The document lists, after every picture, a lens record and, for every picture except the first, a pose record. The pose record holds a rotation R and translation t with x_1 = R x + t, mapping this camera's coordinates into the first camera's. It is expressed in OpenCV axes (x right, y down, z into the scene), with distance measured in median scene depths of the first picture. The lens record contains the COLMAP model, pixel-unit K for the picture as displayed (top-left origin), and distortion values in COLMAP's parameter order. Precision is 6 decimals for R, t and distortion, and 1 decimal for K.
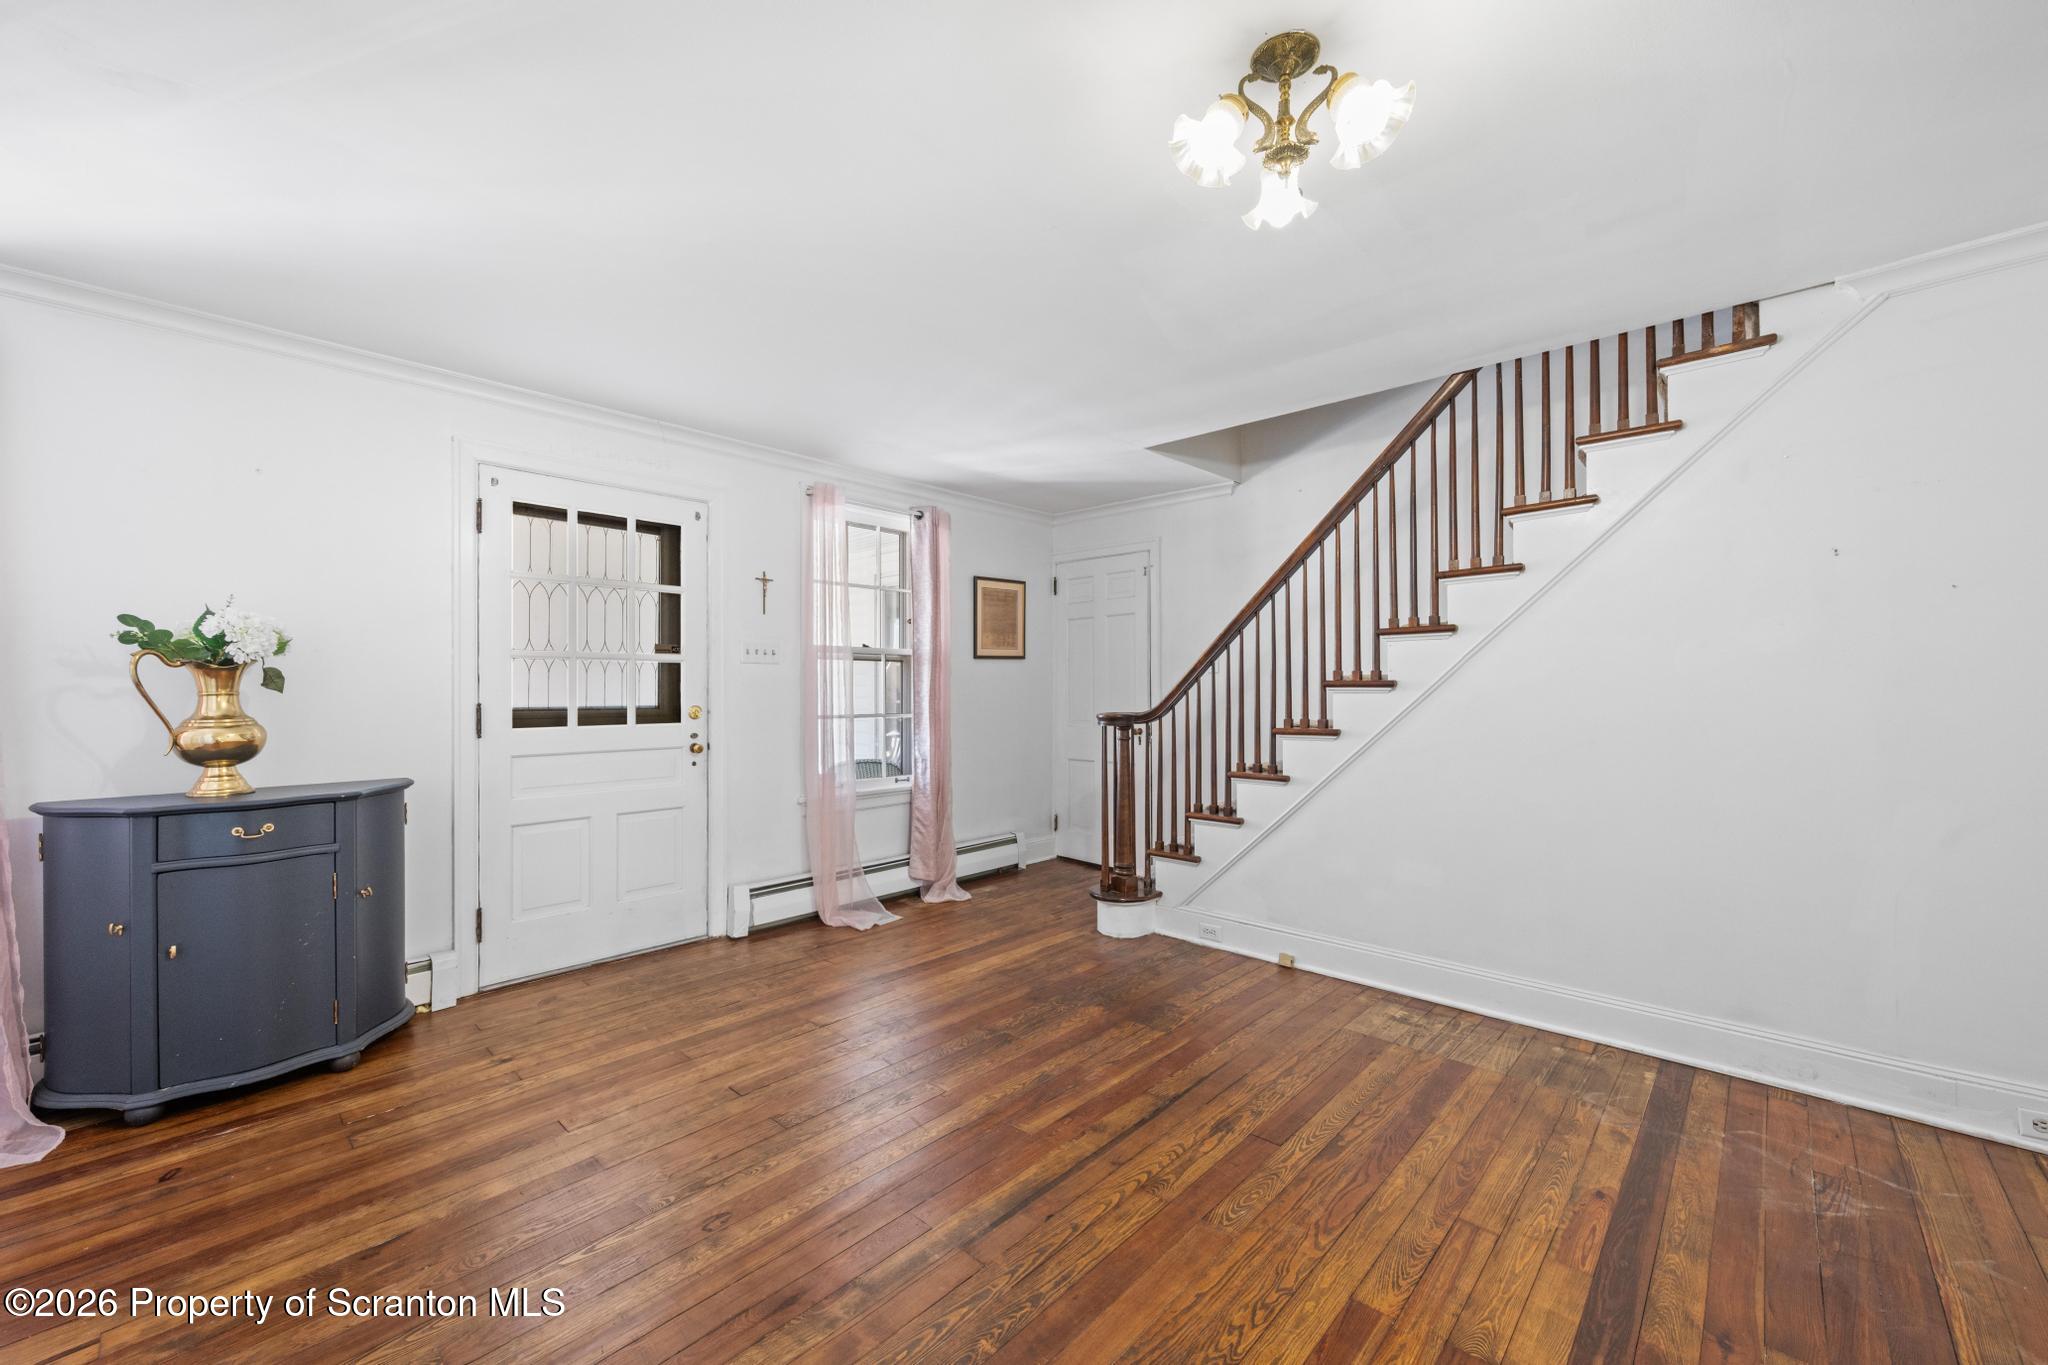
lens RADIAL K [[805.5, 0, 1022.5], [0, 805.5, 692.8], [0, 0, 1]] dist [0.000428, 0.000677]
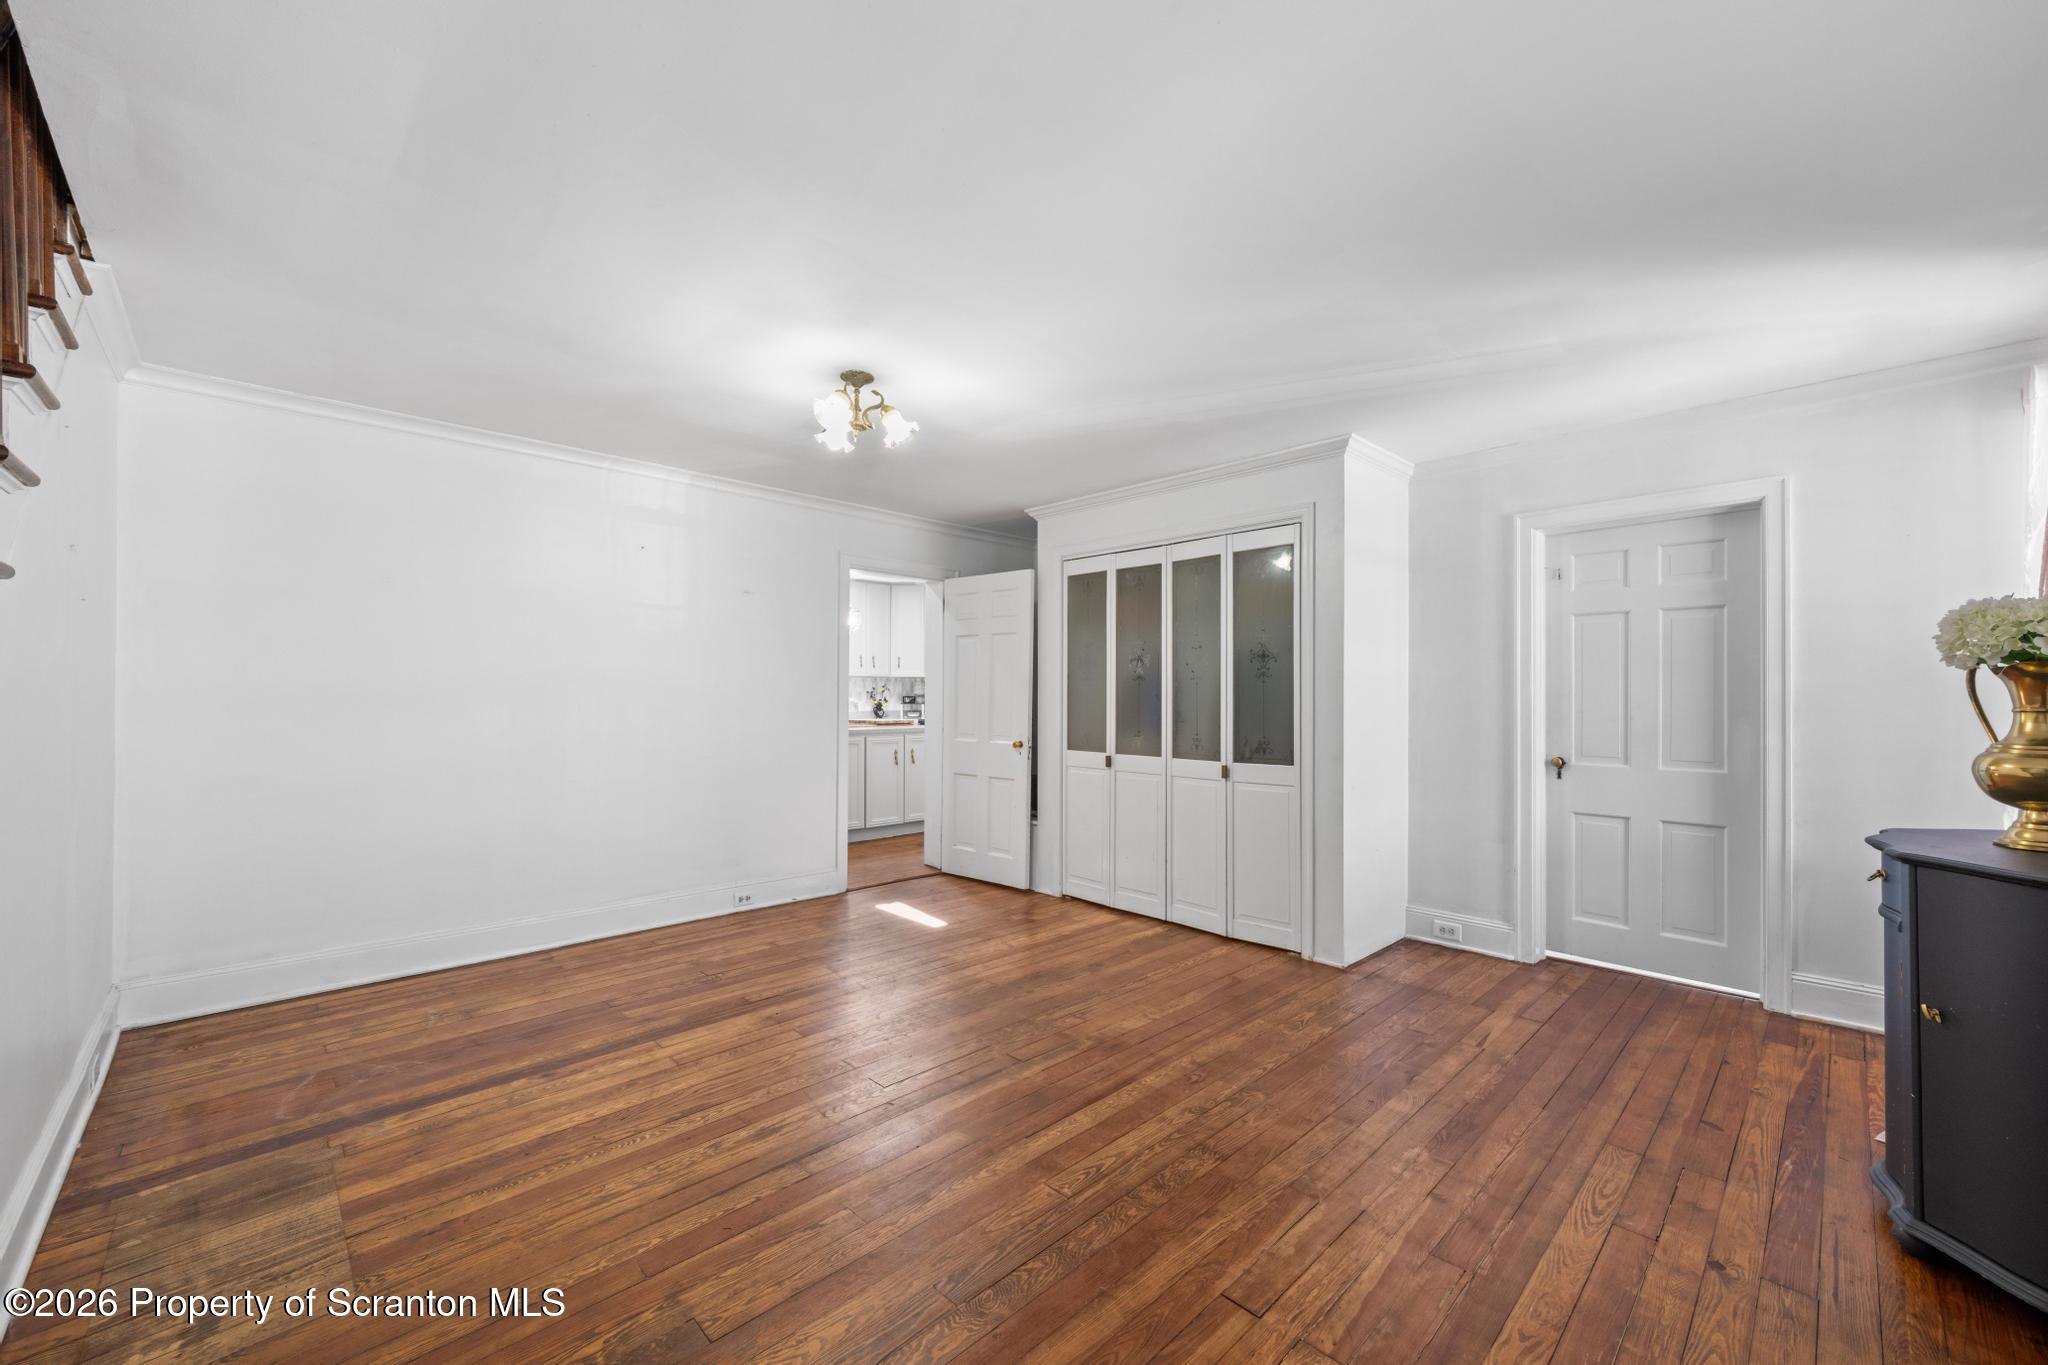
lens RADIAL K [[805.5, 0, 1025.5], [0, 805.5, 694.9], [0, 0, 1]] dist [0.000428, 0.000677]
pose [[-0.998618, -0.002480, 0.052494, -0.093406], [-0.002138, 0.999976, 0.006576, -0.013282], [-0.052509, 0.006455, -0.998600, 1.452903]]
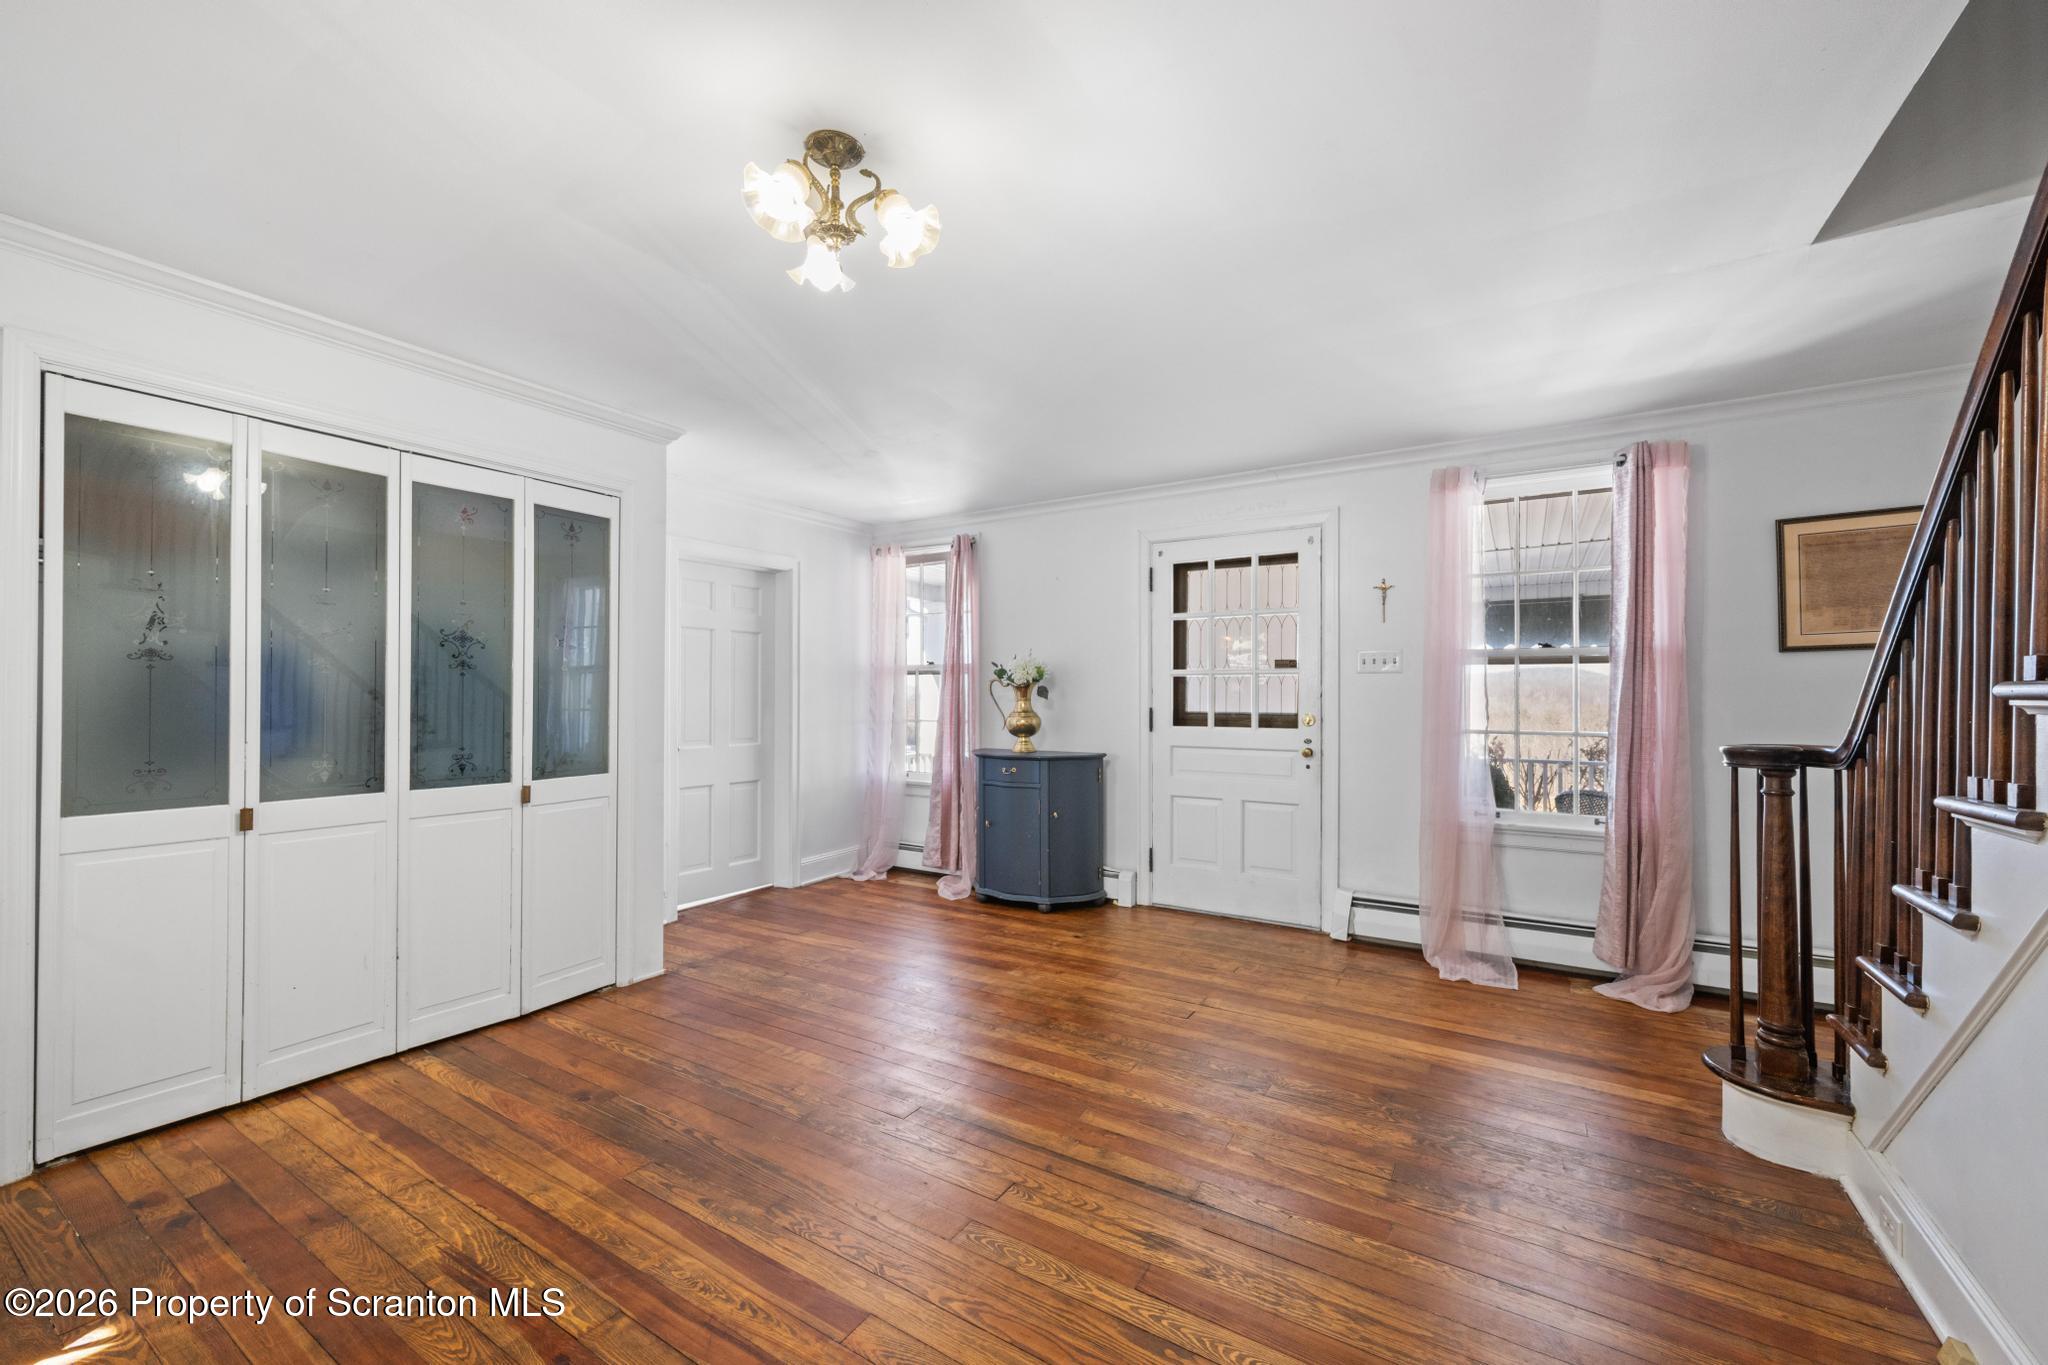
lens RADIAL K [[805.5, 0, 1027.9], [0, 805.5, 690.3], [0, 0, 1]] dist [0.000428, 0.000677]
pose [[0.189344, -0.006553, -0.981889, 0.745724], [-0.009128, 0.999923, -0.008434, -0.003970], [0.981868, 0.010559, 0.189270, 0.522673]]
